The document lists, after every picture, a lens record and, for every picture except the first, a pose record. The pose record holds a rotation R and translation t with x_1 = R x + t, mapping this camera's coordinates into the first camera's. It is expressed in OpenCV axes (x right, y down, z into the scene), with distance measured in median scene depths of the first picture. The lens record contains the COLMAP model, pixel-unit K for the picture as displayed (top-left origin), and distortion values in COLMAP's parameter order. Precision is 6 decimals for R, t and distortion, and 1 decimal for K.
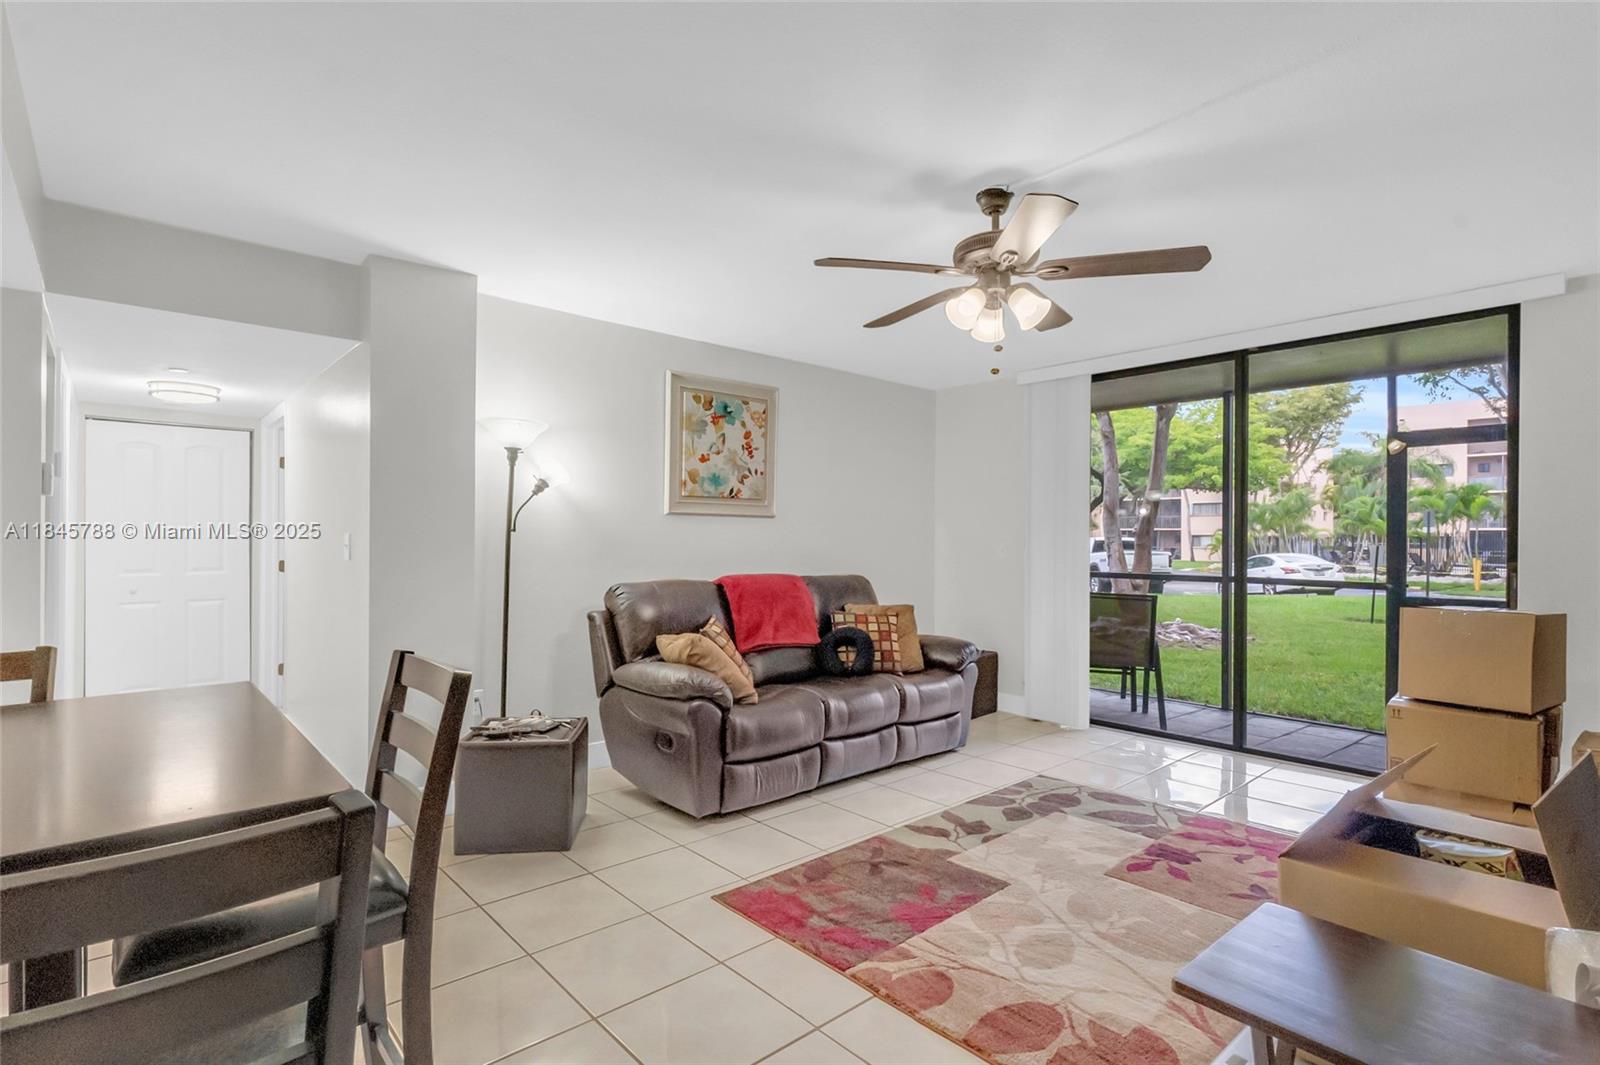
lens RADIAL K [[770.1, 0, 787.0], [0, 770.1, 537.8], [0, 0, 1]] dist [0.001815, -0.000419]
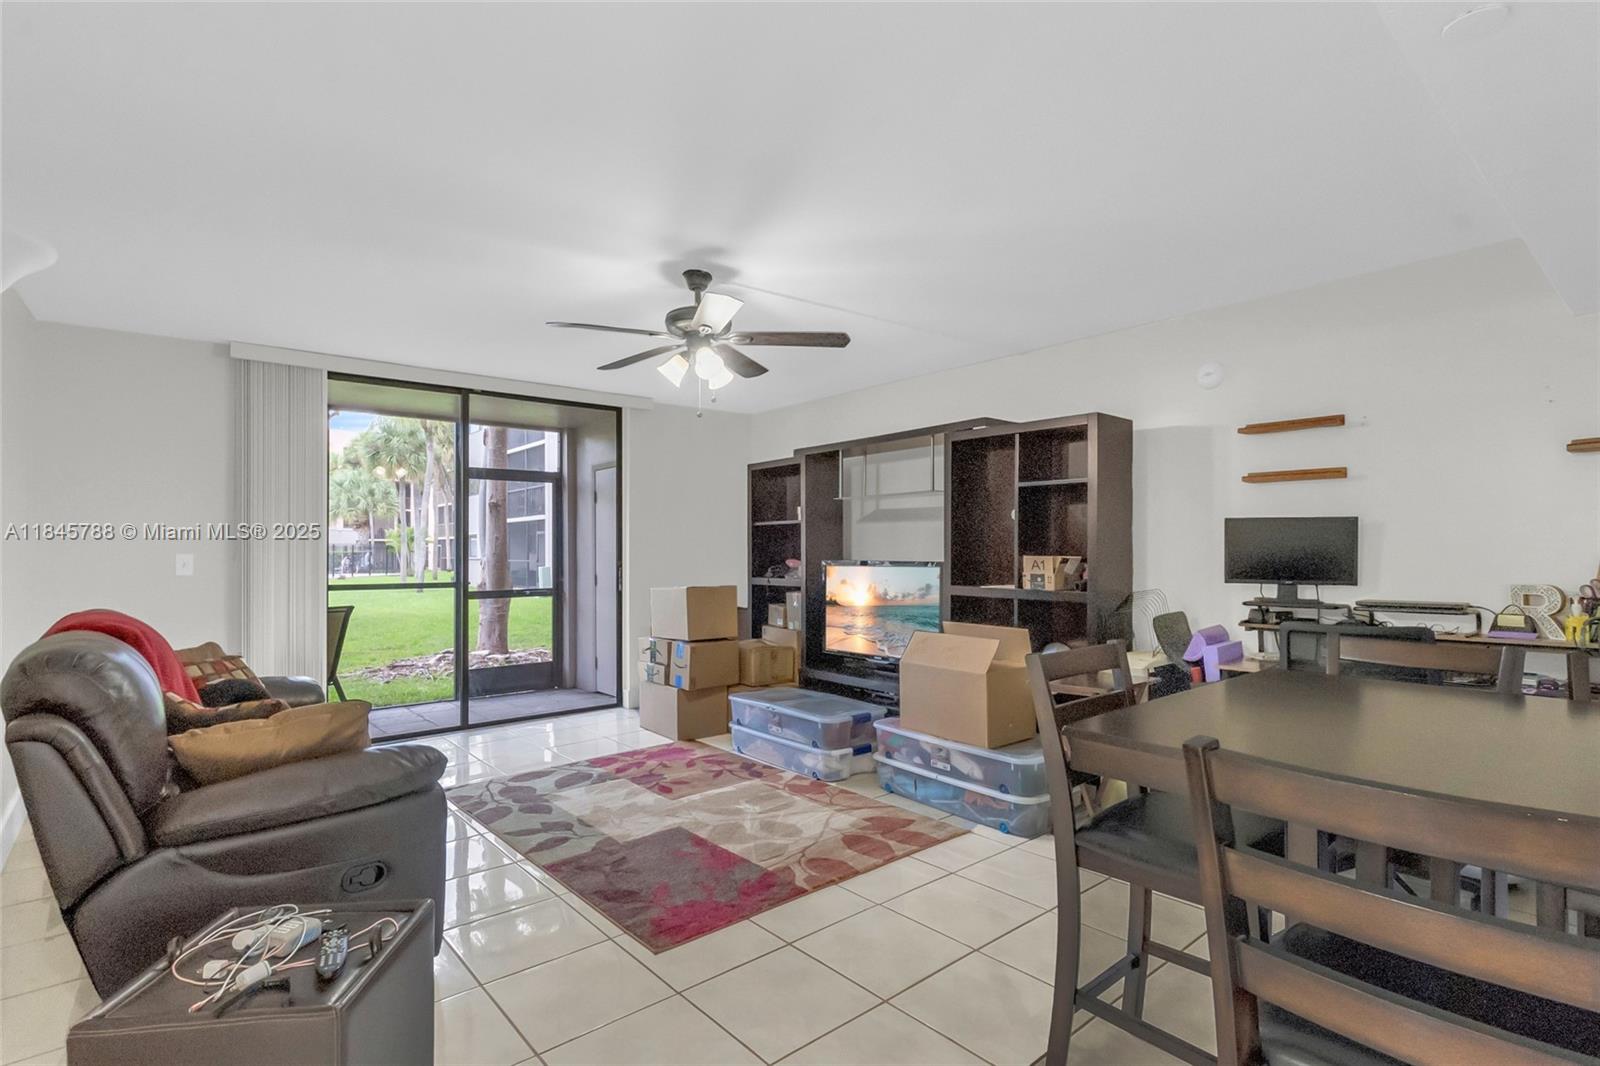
lens RADIAL K [[770.1, 0, 786.1], [0, 770.1, 537.5], [0, 0, 1]] dist [0.001815, -0.000419]
pose [[0.022924, 0.011281, 0.999674, -0.857444], [0.002969, 0.999931, -0.011352, 0.000766], [-0.999733, 0.003228, 0.022889, 0.724979]]
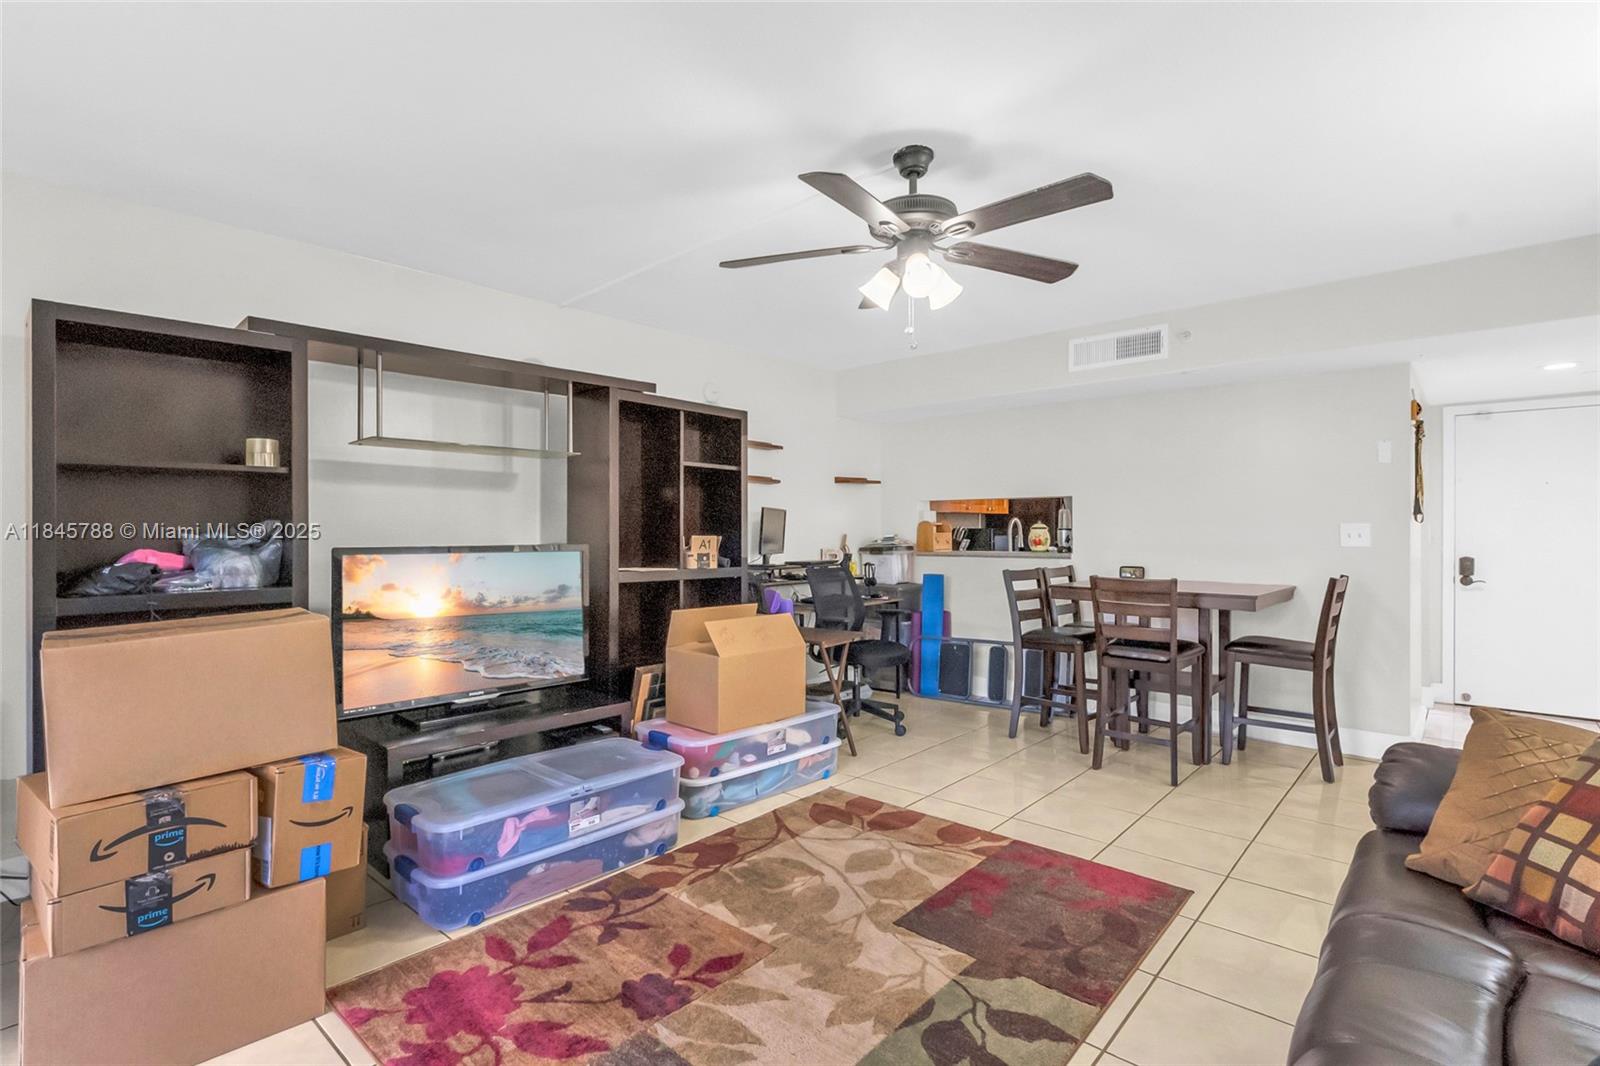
lens RADIAL K [[770.1, 0, 785.0], [0, 770.1, 530.7], [0, 0, 1]] dist [0.001815, -0.000419]
pose [[-0.993268, -0.005558, -0.115709, 0.464908], [-0.005330, 0.999983, -0.002283, 0.012077], [0.115720, -0.001651, -0.993281, 1.671432]]
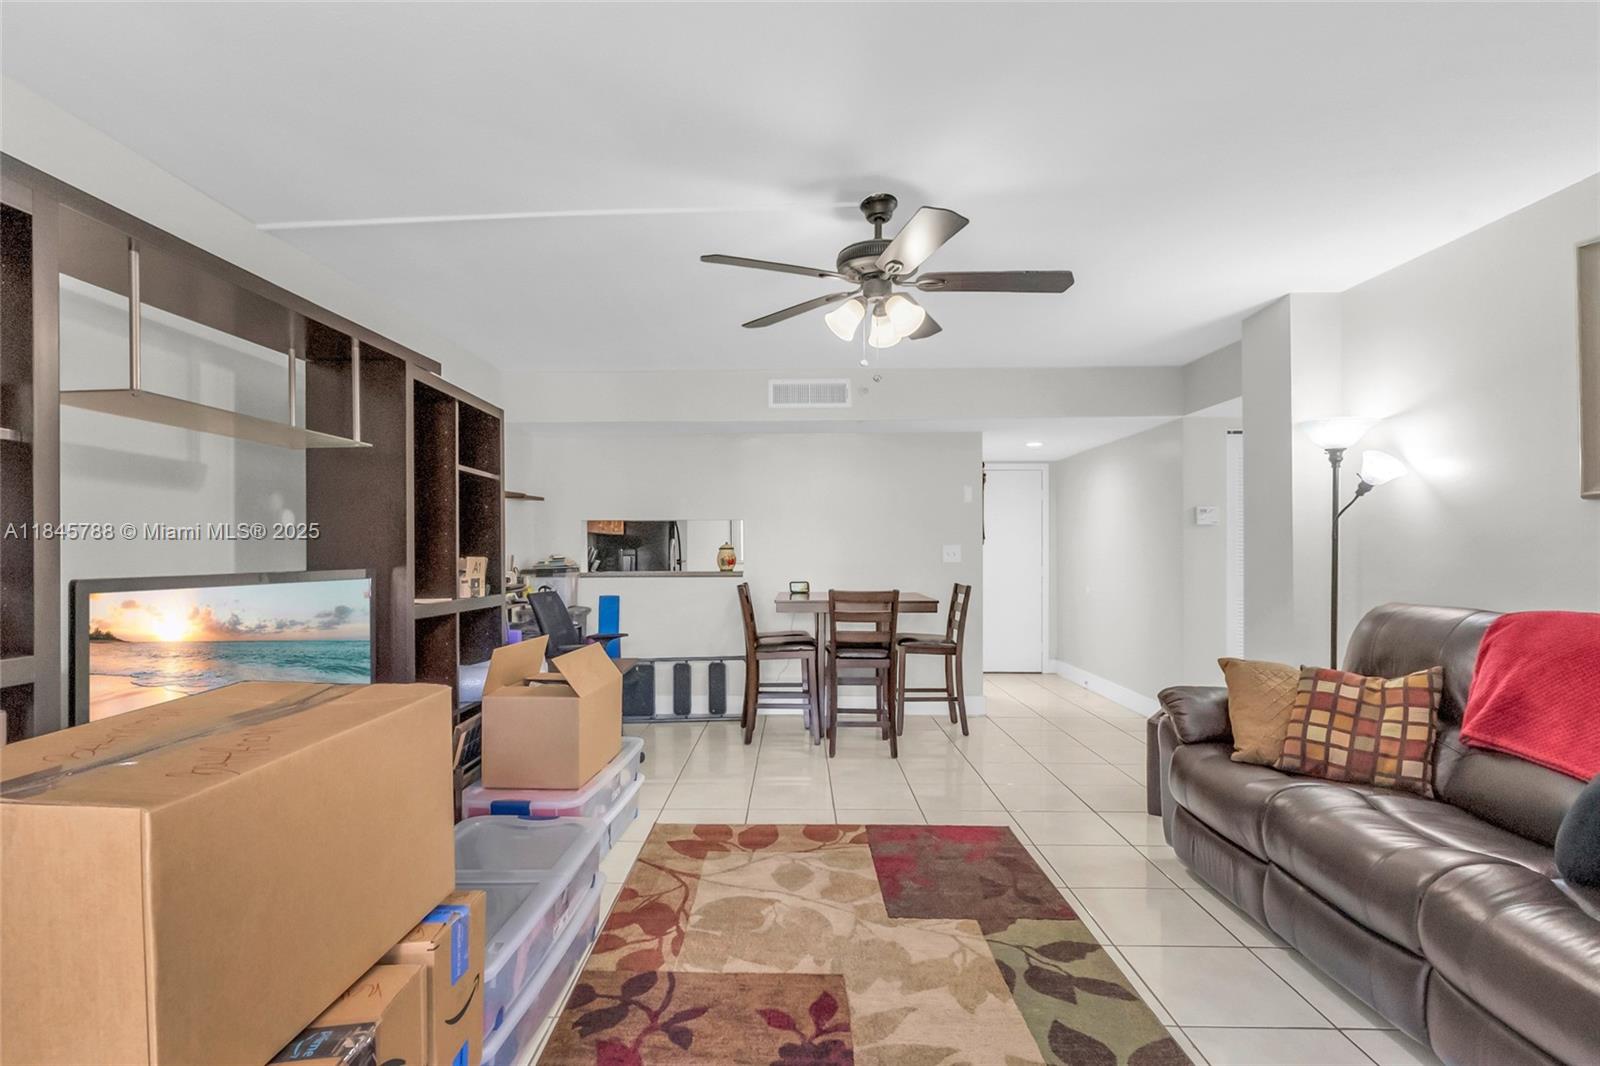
lens RADIAL K [[770.1, 0, 783.0], [0, 770.1, 549.1], [0, 0, 1]] dist [0.001815, -0.000419]
pose [[-0.674672, -0.007270, -0.738082, 0.961633], [-0.001894, 0.999965, -0.008119, 0.015031], [0.738116, -0.004080, -0.674662, 1.387765]]
